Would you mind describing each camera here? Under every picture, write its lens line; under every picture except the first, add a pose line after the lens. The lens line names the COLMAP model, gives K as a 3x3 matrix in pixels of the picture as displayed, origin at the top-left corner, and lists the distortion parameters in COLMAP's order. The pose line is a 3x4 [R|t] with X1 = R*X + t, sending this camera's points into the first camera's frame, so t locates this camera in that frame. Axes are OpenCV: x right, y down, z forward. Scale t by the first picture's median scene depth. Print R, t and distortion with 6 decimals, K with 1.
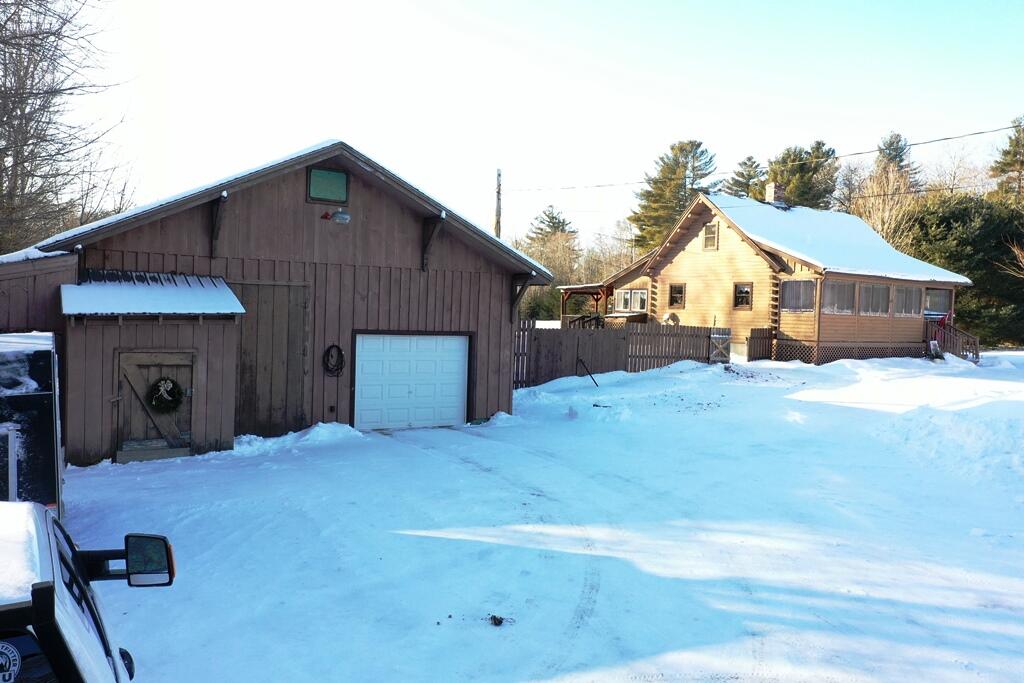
lens RADIAL K [[818.1, 0, 512.0], [0, 818.1, 341.5], [0, 0, 1]] dist [0.009467, 0.004992]
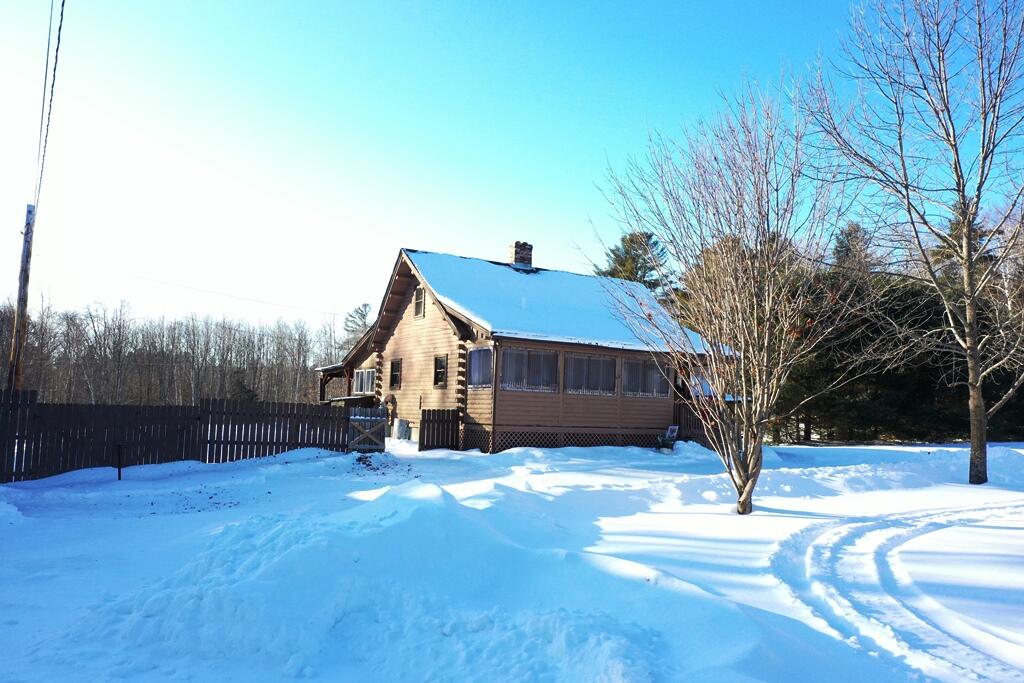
lens RADIAL K [[818.1, 0, 512.0], [0, 818.1, 341.5], [0, 0, 1]] dist [0.009467, 0.004992]
pose [[0.999201, -0.004085, -0.039768, 0.396354], [-0.000966, 0.992007, -0.126177, 0.018507], [0.039966, 0.126114, 0.991210, 0.194995]]
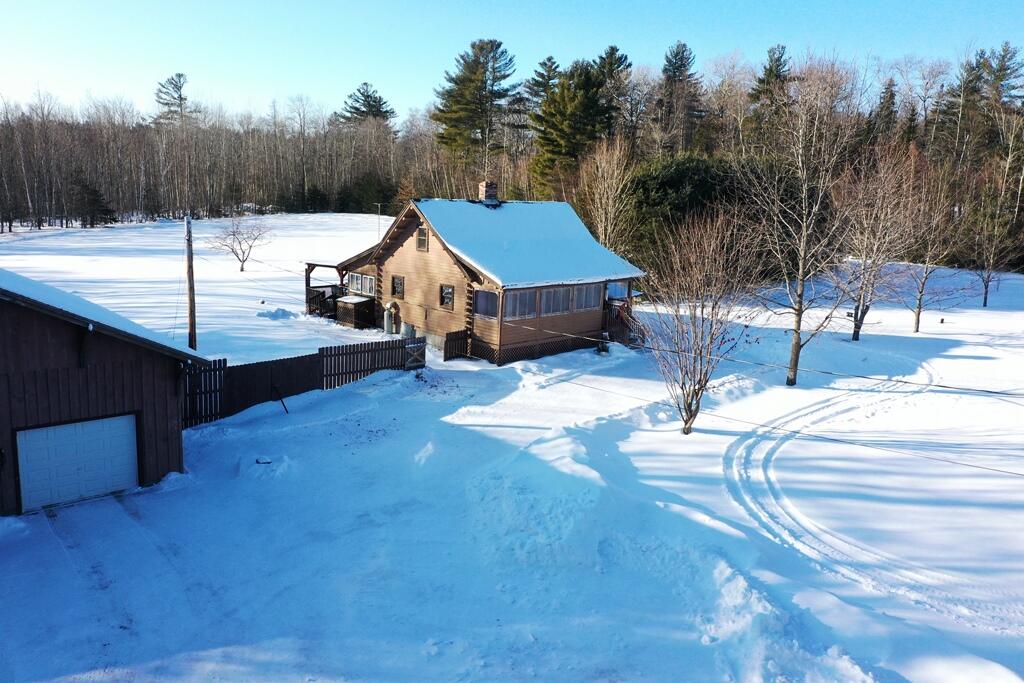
lens RADIAL K [[814.2, 0, 512.0], [0, 814.2, 341.5], [0, 0, 1]] dist [0.009935, 0.008451]
pose [[0.980761, -0.026824, 0.193358, 0.155129], [-0.006204, 0.985731, 0.168216, -0.189742], [-0.195111, -0.166179, 0.966600, -0.121468]]
